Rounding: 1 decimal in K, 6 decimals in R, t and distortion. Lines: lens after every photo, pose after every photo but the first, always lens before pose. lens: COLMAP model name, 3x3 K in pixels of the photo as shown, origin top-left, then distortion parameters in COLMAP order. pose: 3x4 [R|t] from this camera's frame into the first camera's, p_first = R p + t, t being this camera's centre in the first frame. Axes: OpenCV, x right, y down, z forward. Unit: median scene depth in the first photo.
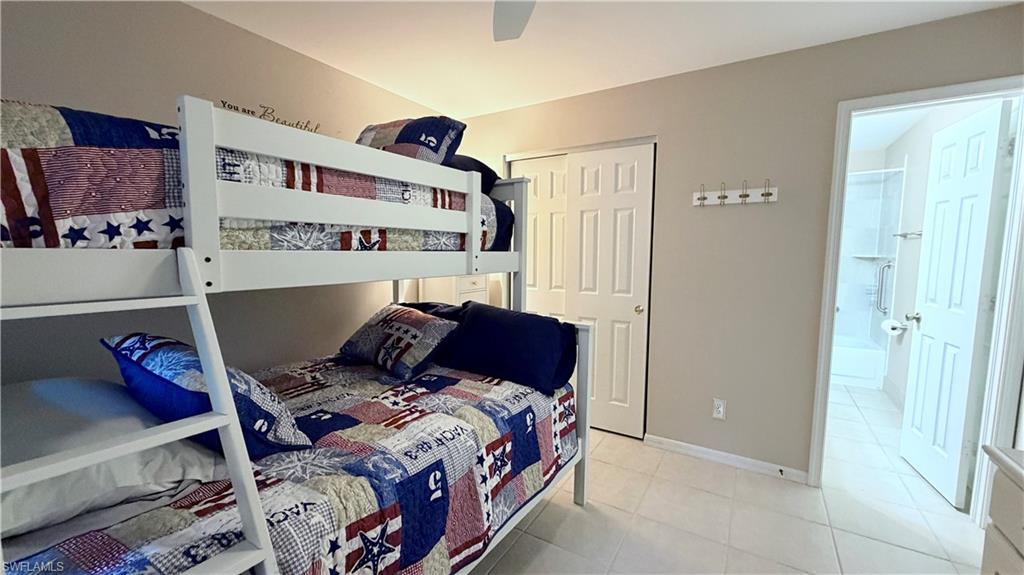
lens RADIAL K [[407.3, 0, 512.6], [0, 407.3, 287.4], [0, 0, 1]] dist [0.000076, -0.000099]
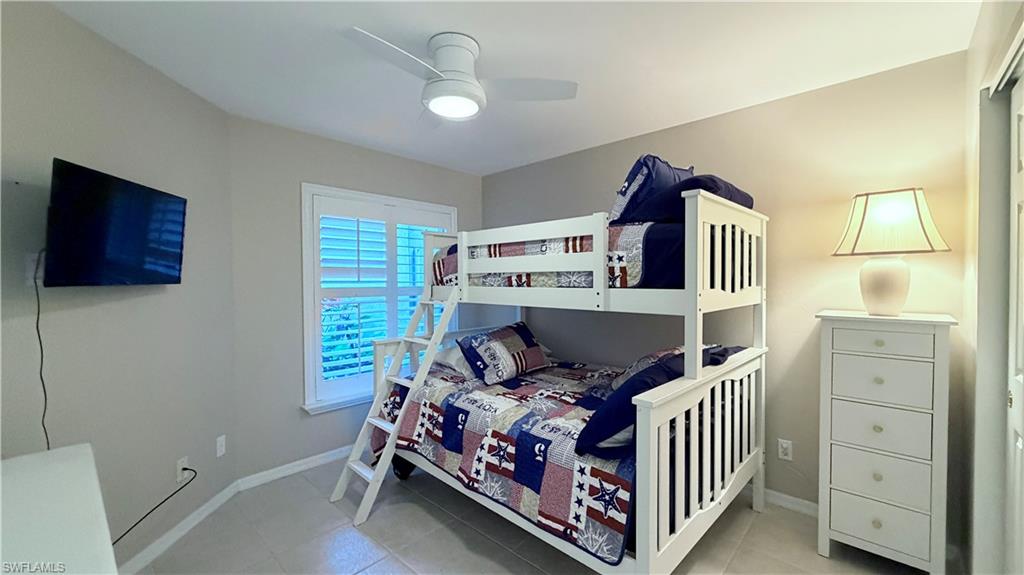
lens RADIAL K [[407.3, 0, 512.7], [0, 407.3, 288.3], [0, 0, 1]] dist [0.000076, -0.000099]
pose [[-0.194345, 0.009895, -0.980883, 1.201511], [-0.087497, 0.995788, 0.027381, -0.121135], [0.977023, 0.091145, -0.192661, 1.224160]]
